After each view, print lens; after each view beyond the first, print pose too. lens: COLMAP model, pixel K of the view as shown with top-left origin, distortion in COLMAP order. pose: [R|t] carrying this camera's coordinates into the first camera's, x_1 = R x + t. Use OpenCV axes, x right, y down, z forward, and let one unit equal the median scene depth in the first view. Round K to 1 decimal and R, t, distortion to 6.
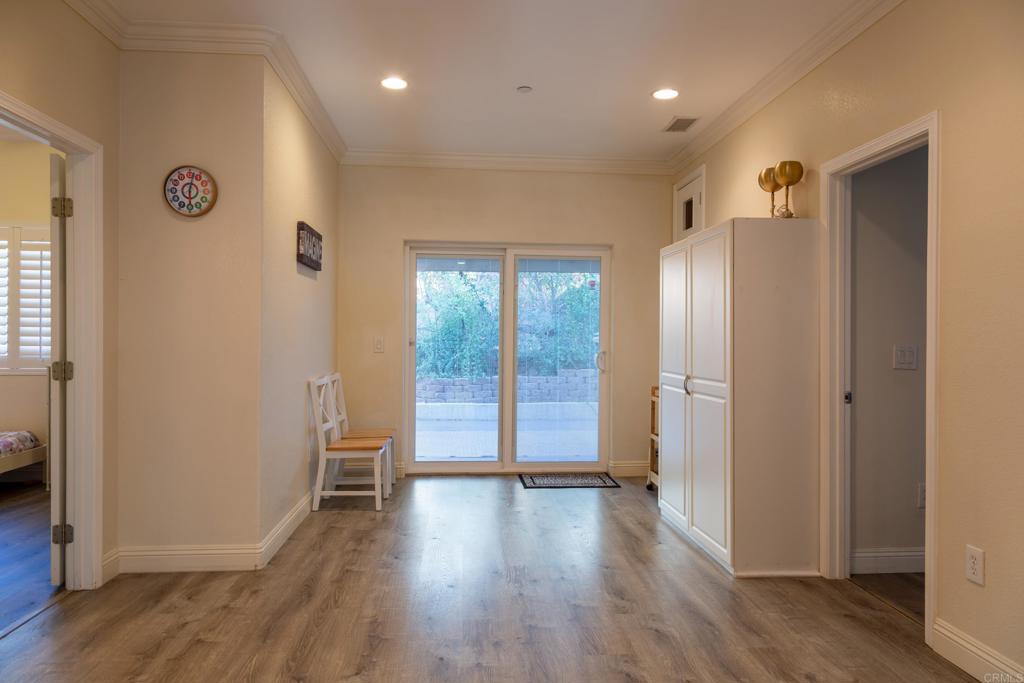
lens RADIAL K [[711.7, 0, 511.5], [0, 711.7, 340.6], [0, 0, 1]] dist [-0.002294, -0.005172]
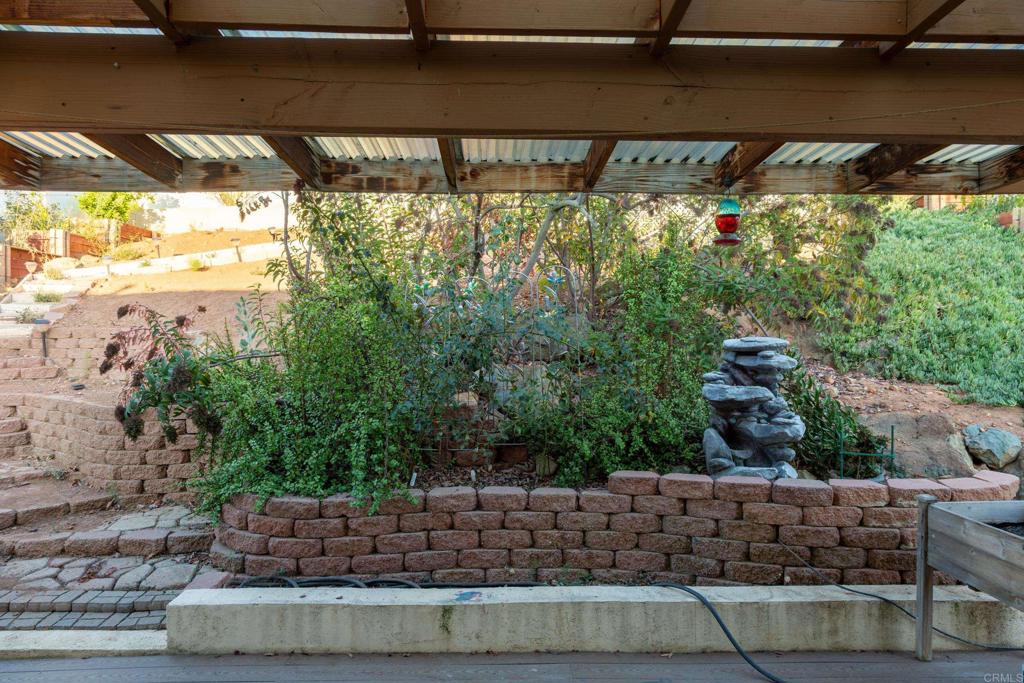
lens RADIAL K [[711.7, 0, 513.0], [0, 711.7, 341.3], [0, 0, 1]] dist [-0.002294, -0.005172]
pose [[0.998898, -0.000175, -0.046936, 0.033078], [-0.000110, 0.999982, -0.006076, -0.024386], [0.046936, 0.006074, 0.998879, 0.624340]]
